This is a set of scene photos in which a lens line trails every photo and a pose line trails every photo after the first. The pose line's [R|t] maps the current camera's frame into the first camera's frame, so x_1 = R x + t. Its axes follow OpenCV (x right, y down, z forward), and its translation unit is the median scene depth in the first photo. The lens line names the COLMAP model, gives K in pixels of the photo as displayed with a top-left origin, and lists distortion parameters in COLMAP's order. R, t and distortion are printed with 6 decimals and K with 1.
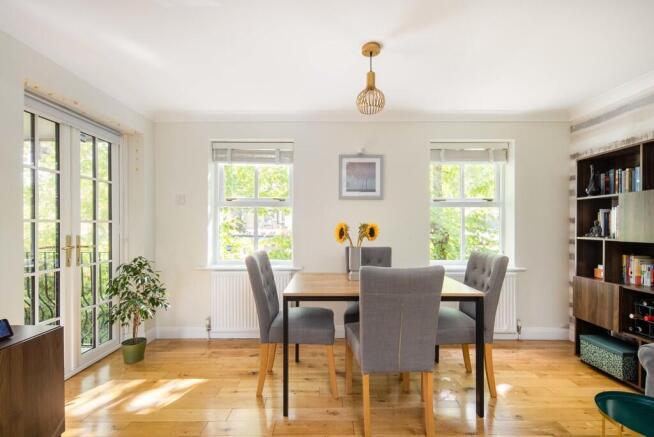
lens RADIAL K [[293.5, 0, 327.4], [0, 293.5, 225.9], [0, 0, 1]] dist [0.000188, 0.000239]
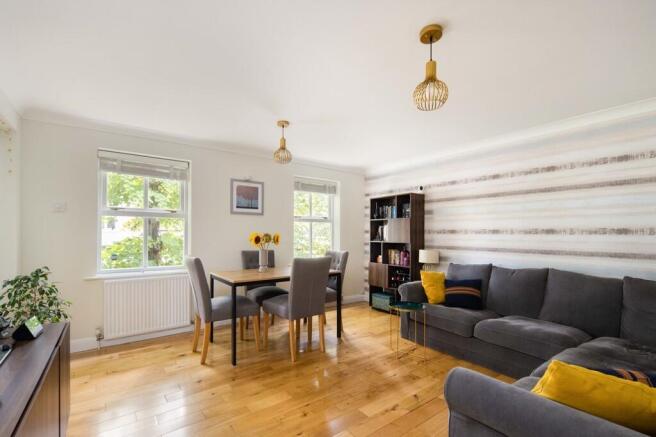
lens RADIAL K [[294.2, 0, 328.2], [0, 294.2, 234.0], [0, 0, 1]] dist [-0.000181, -0.000025]
pose [[0.805275, 0.001756, 0.592899, -0.439669], [0.000711, 0.999992, -0.003927, 0.001516], [-0.592901, 0.003584, 0.805267, -0.313821]]
